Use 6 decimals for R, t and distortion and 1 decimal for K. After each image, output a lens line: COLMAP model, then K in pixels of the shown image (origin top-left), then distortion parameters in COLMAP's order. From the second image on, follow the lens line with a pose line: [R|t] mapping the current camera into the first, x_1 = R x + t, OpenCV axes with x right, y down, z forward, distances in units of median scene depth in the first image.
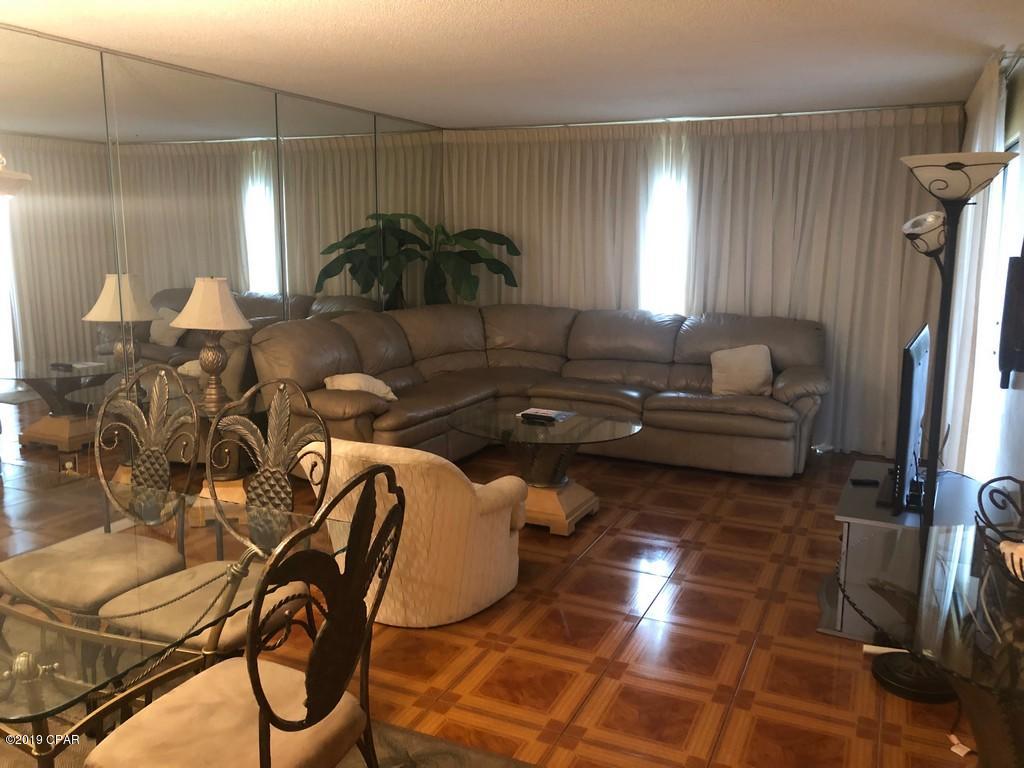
lens RADIAL K [[843.0, 0, 507.1], [0, 843.0, 381.5], [0, 0, 1]] dist [0.034016, -0.025683]
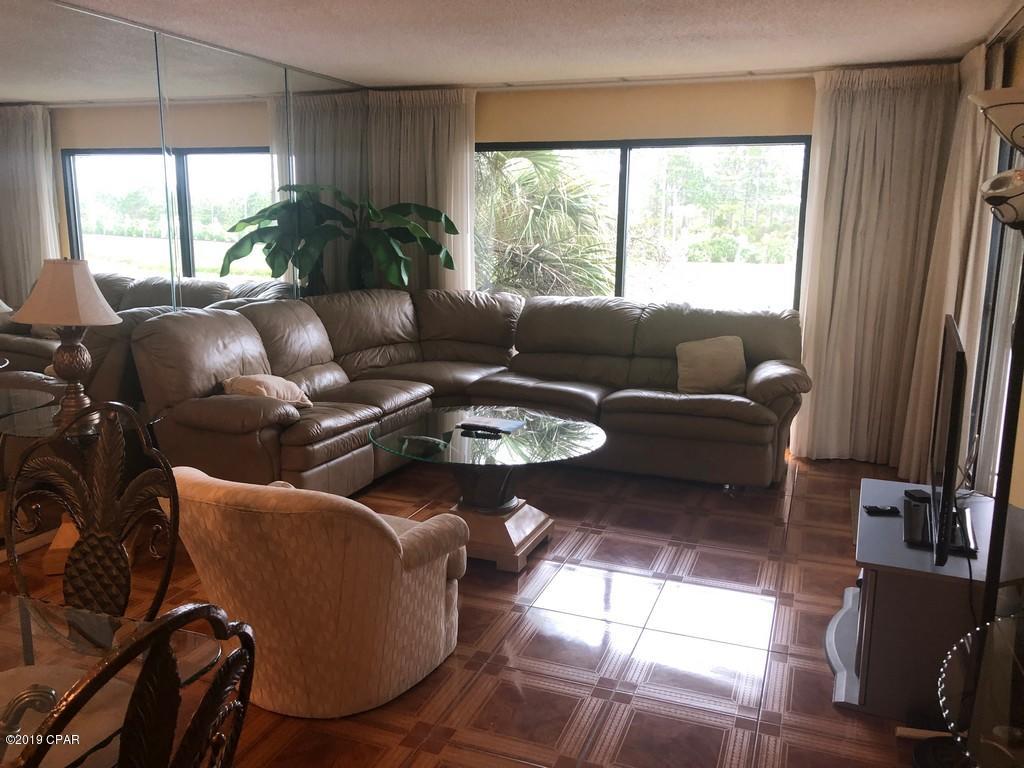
lens RADIAL K [[843.0, 0, 513.2], [0, 843.0, 382.7], [0, 0, 1]] dist [0.034016, -0.025683]
pose [[0.997148, -0.012871, 0.074363, 0.007709], [0.011128, 0.999655, 0.023797, -0.021286], [-0.074644, -0.022902, 0.996947, 0.171548]]
